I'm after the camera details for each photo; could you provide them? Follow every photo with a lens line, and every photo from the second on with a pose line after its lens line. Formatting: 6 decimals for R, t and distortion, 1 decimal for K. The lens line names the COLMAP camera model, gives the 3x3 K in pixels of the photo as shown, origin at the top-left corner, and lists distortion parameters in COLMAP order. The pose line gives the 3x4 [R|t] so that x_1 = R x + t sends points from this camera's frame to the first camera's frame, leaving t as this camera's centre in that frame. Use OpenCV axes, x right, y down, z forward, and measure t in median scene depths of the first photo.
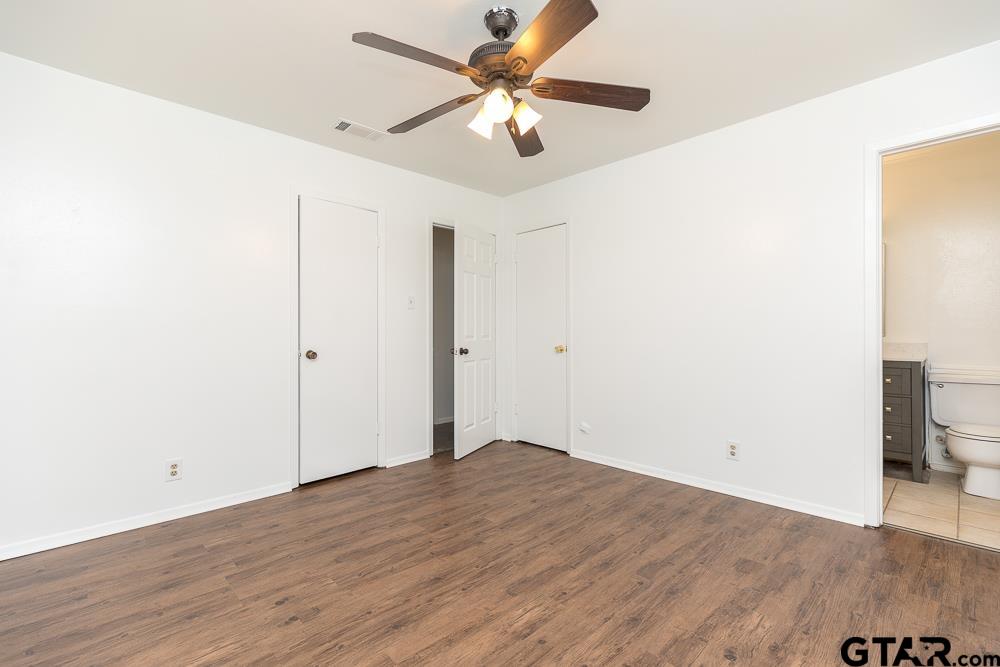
lens RADIAL K [[445.2, 0, 500.9], [0, 445.2, 331.6], [0, 0, 1]] dist [0.004658, -0.000233]
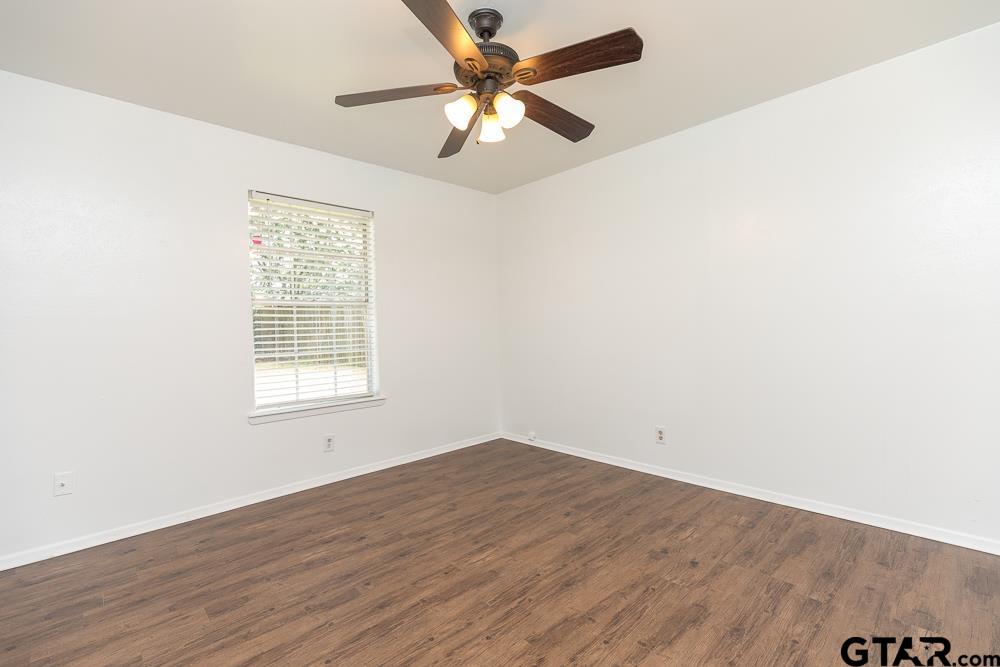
lens RADIAL K [[445.2, 0, 499.0], [0, 445.2, 333.2], [0, 0, 1]] dist [0.004658, -0.000233]
pose [[-0.999449, 0.030108, 0.013936, -0.021366], [0.030269, 0.999476, 0.011477, -0.015017], [-0.013583, 0.011893, -0.999837, 2.003323]]
